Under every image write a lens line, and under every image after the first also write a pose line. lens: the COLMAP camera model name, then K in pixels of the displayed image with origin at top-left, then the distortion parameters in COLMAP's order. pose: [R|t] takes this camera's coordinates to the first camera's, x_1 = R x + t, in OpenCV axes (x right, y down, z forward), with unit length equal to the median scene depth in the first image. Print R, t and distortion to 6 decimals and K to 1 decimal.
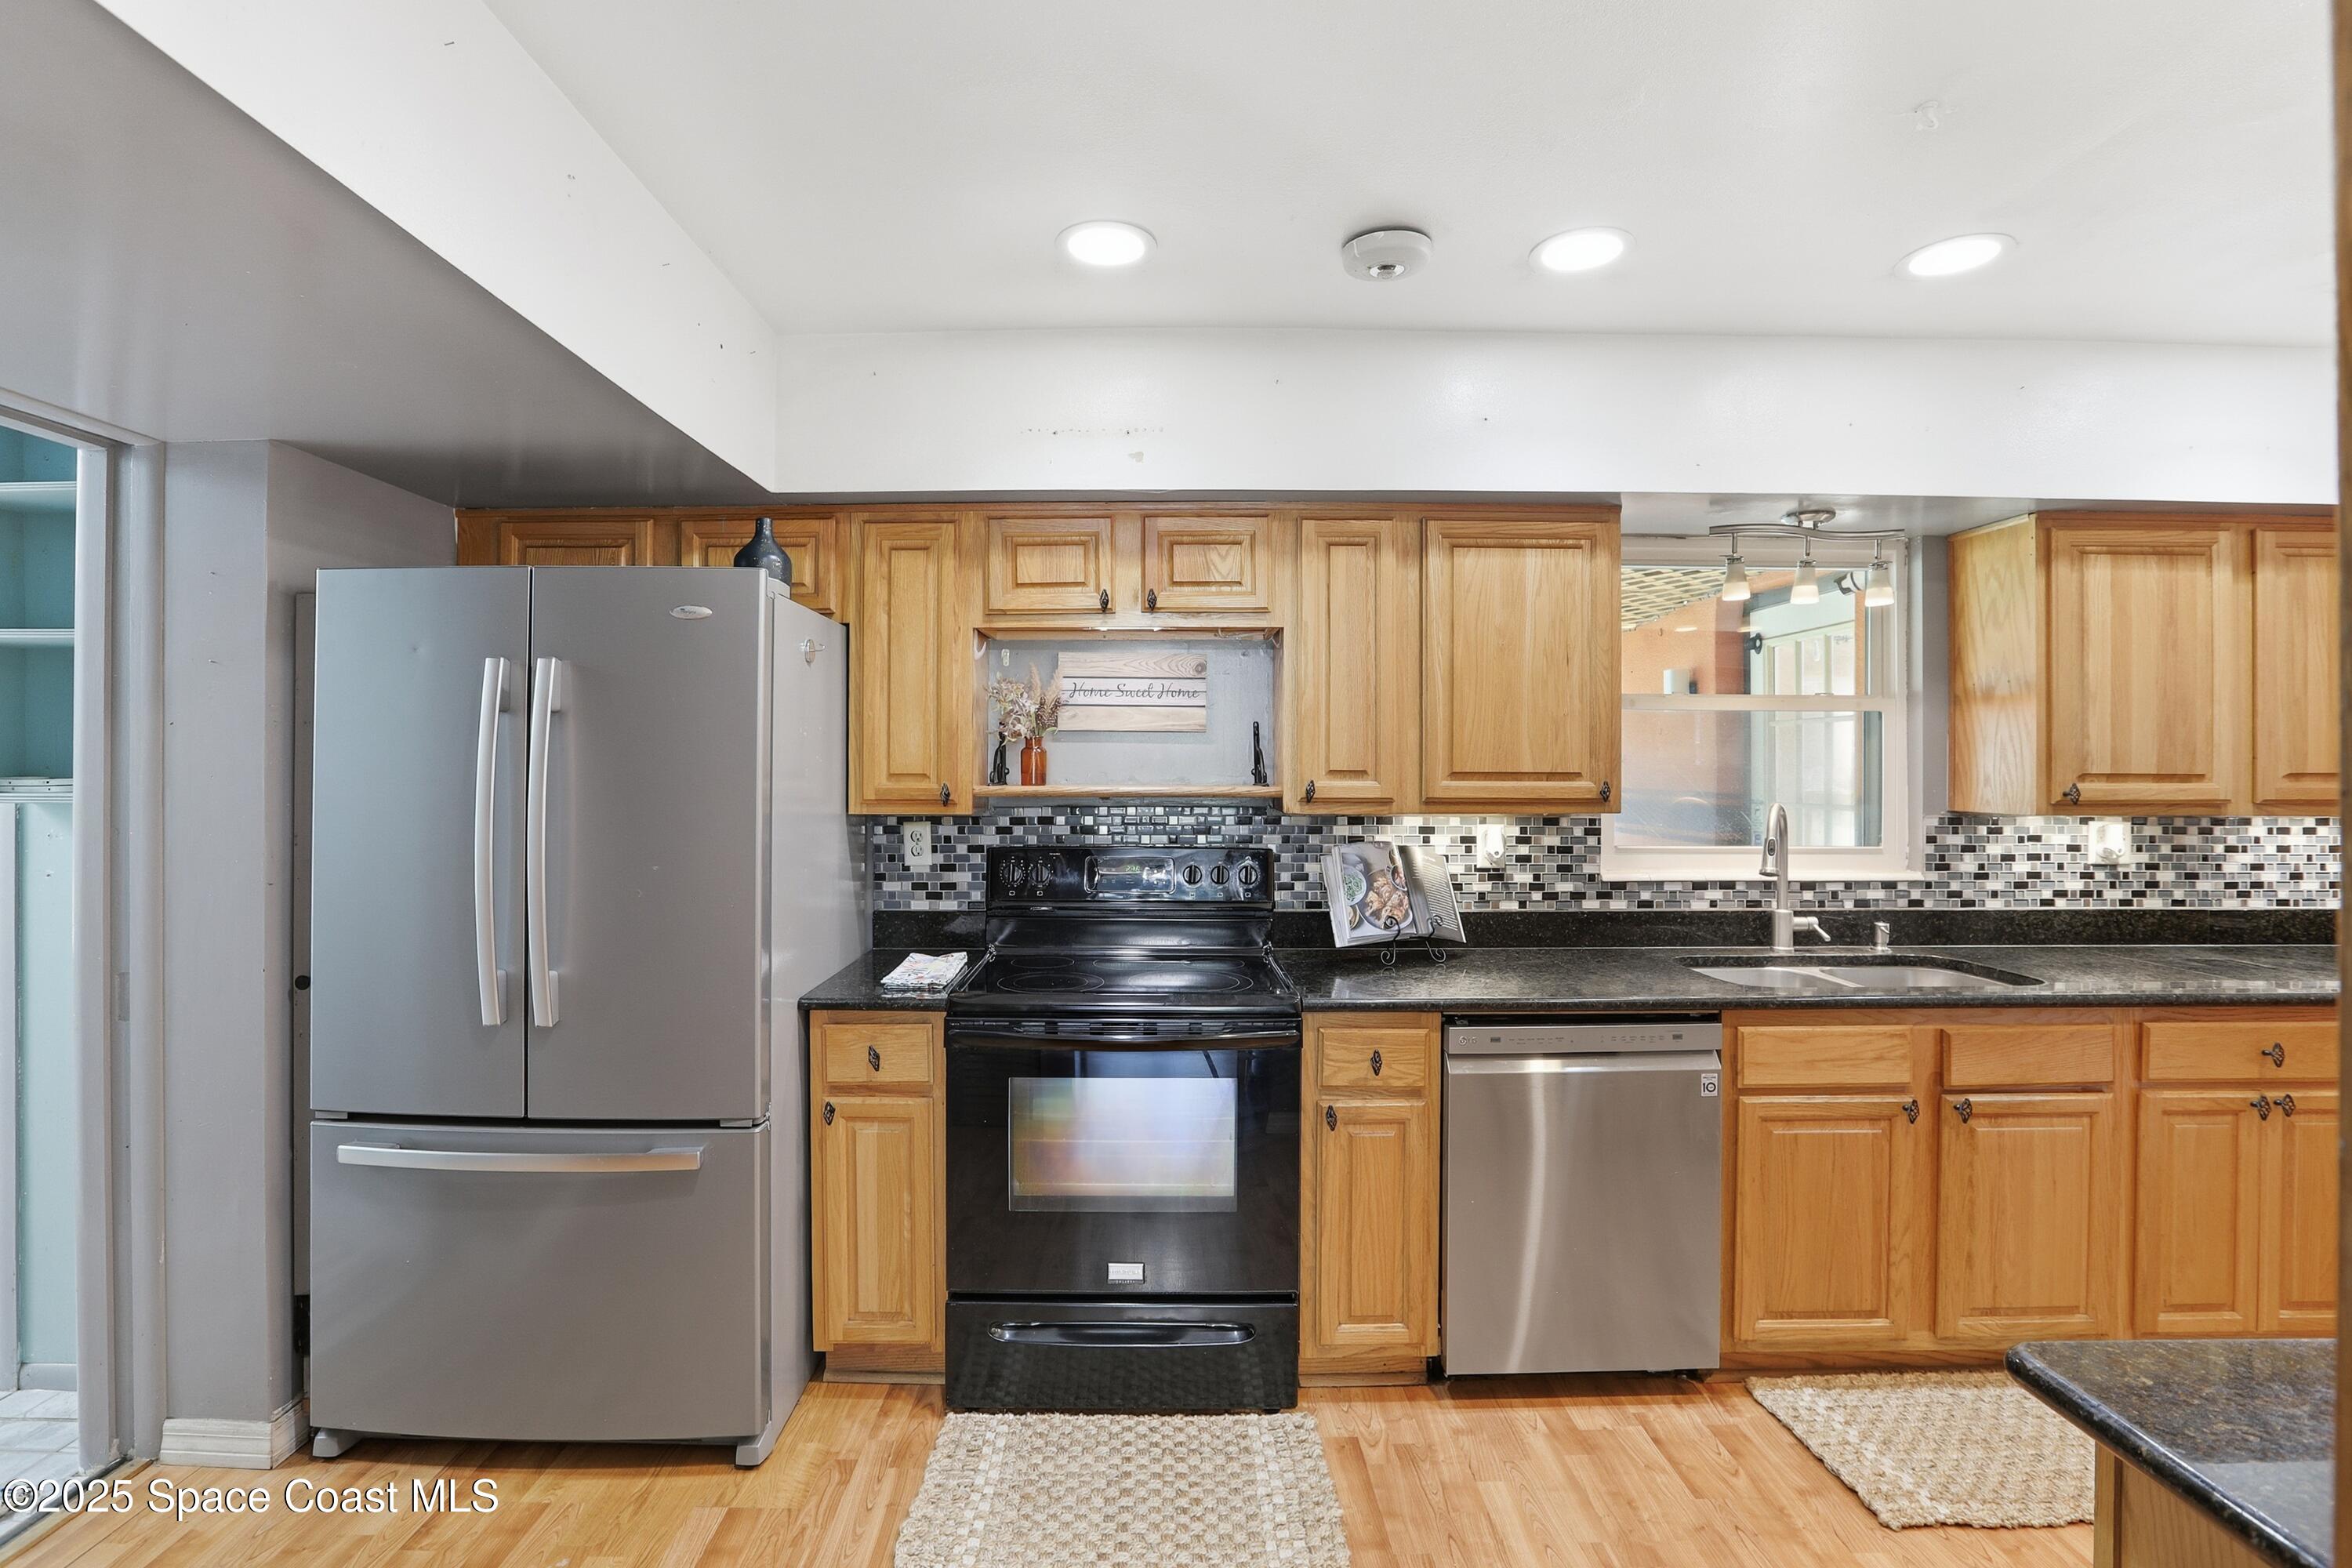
lens RADIAL K [[1112.4, 0, 1163.5], [0, 1112.4, 762.1], [0, 0, 1]] dist [-0.070122, 0.036928]
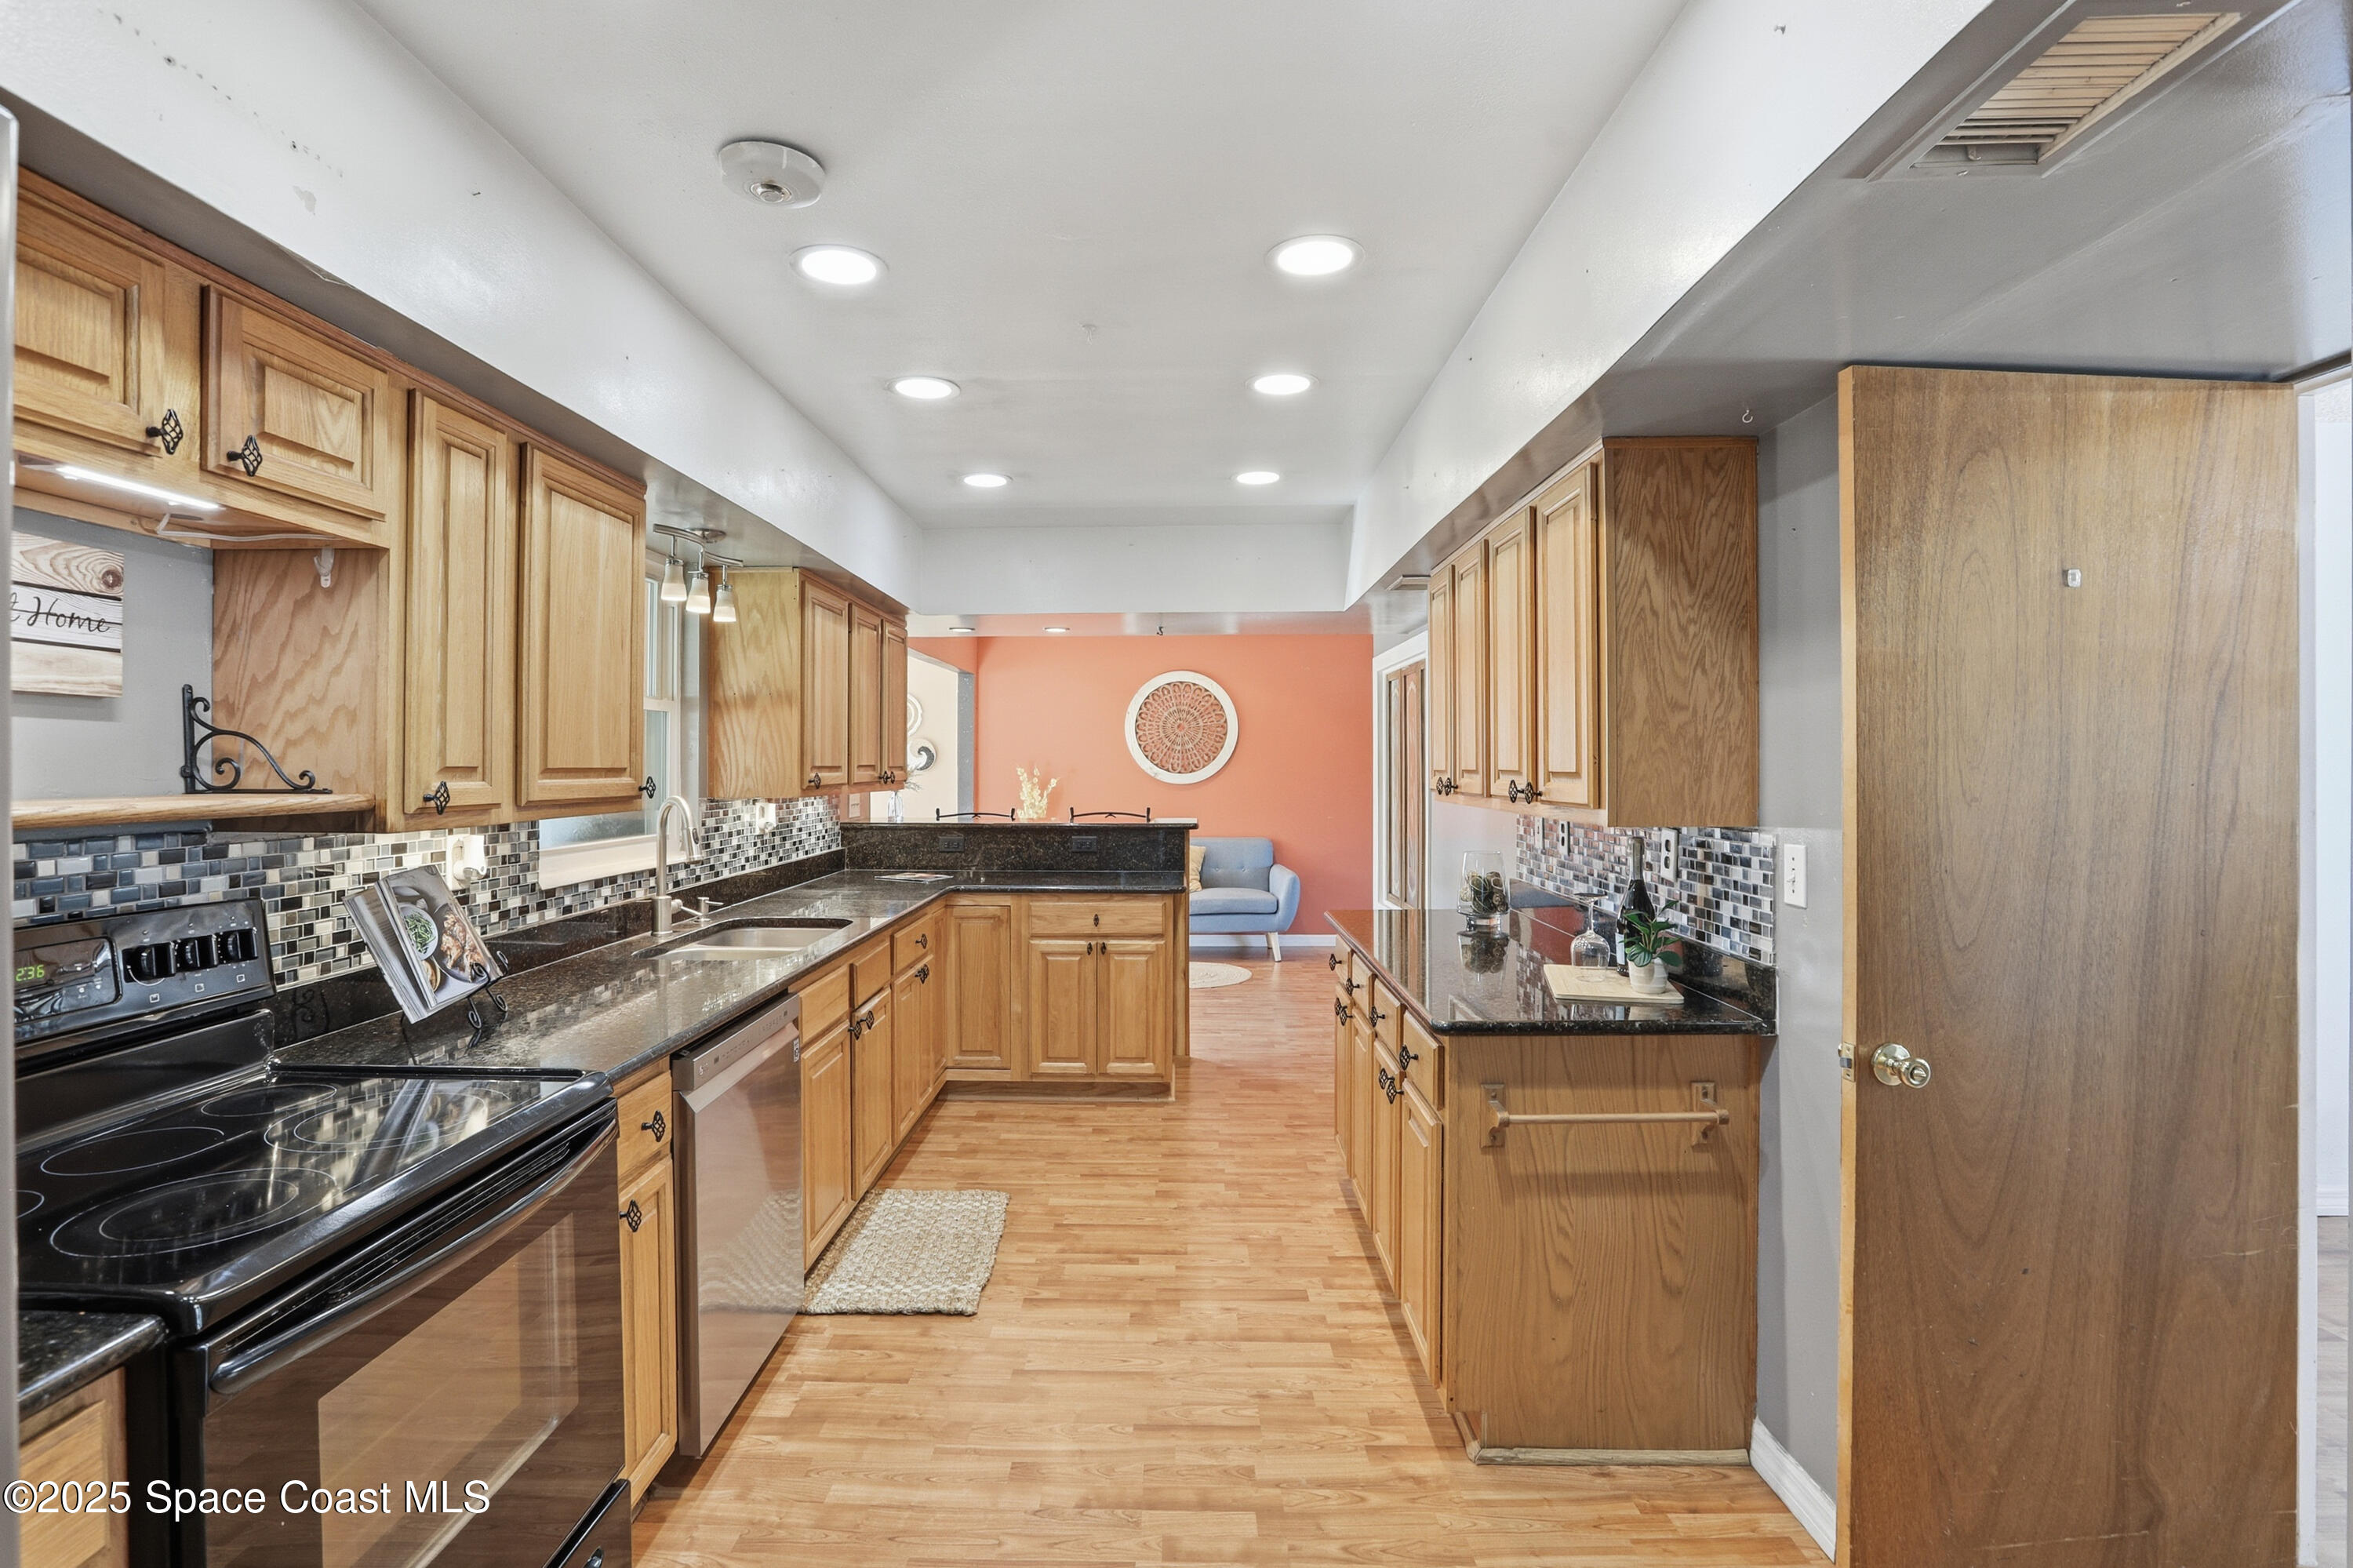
lens RADIAL K [[1112.9, 0, 1164.0], [0, 1112.9, 762.1], [0, 0, 1]] dist [-0.070122, 0.036928]
pose [[0.015543, -0.002163, 0.999877, -0.482919], [-0.003171, 0.999993, 0.002213, 0.001146], [-0.999874, -0.003205, 0.015536, 0.492811]]
